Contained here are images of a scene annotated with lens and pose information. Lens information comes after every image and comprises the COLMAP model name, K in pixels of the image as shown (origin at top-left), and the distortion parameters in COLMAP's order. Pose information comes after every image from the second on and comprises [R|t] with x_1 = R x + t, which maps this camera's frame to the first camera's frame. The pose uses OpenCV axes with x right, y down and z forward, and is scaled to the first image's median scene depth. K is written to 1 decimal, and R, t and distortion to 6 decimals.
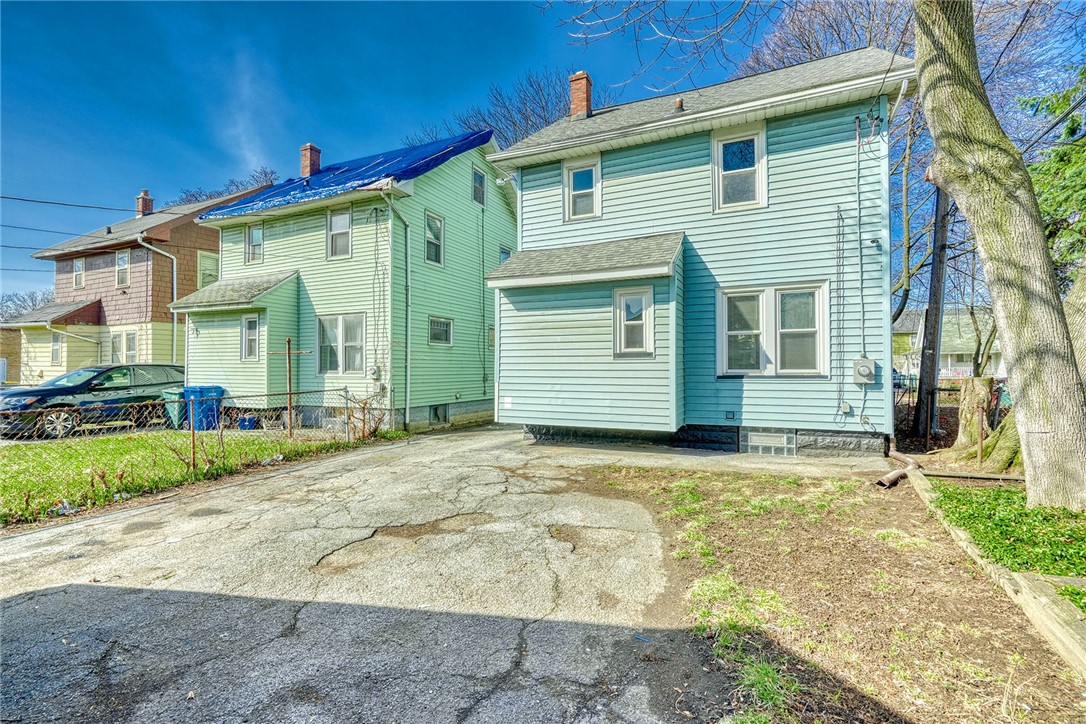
lens RADIAL K [[500.4, 0, 545.6], [0, 500.4, 362.6], [0, 0, 1]] dist [-0.005786, 0.004247]
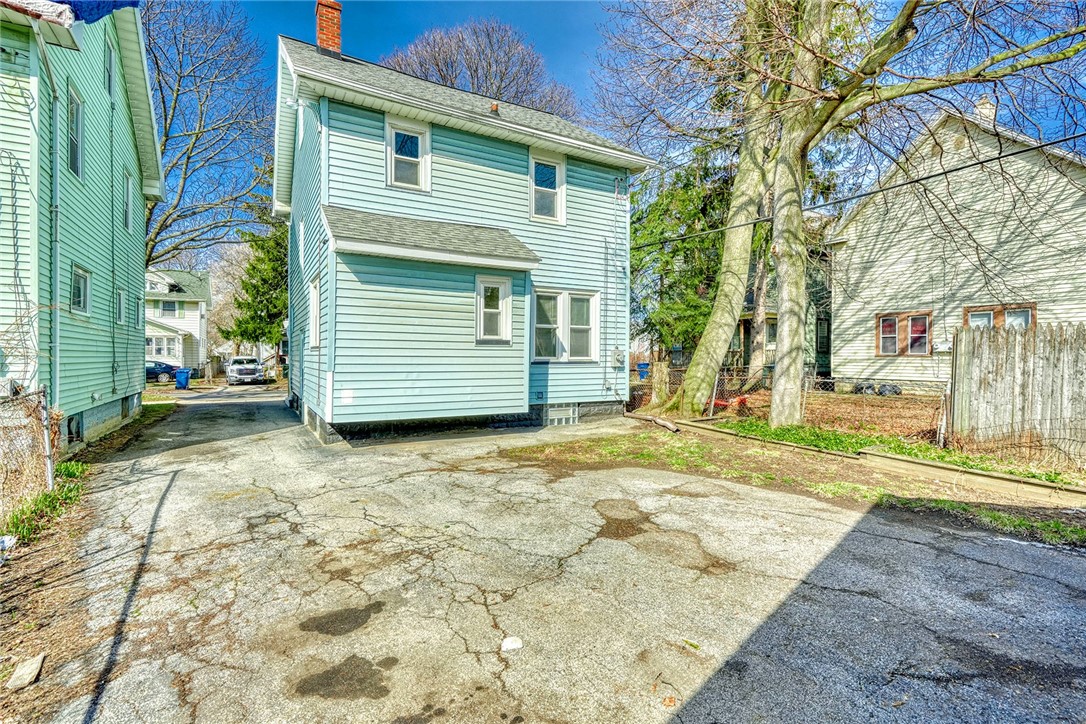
lens RADIAL K [[500.4, 0, 541.6], [0, 500.4, 362.0], [0, 0, 1]] dist [-0.005786, 0.004247]
pose [[0.577659, -0.003506, 0.816271, -0.609849], [-0.015062, 0.999775, 0.014954, 0.008714], [-0.816139, -0.020933, 0.577476, 0.323954]]
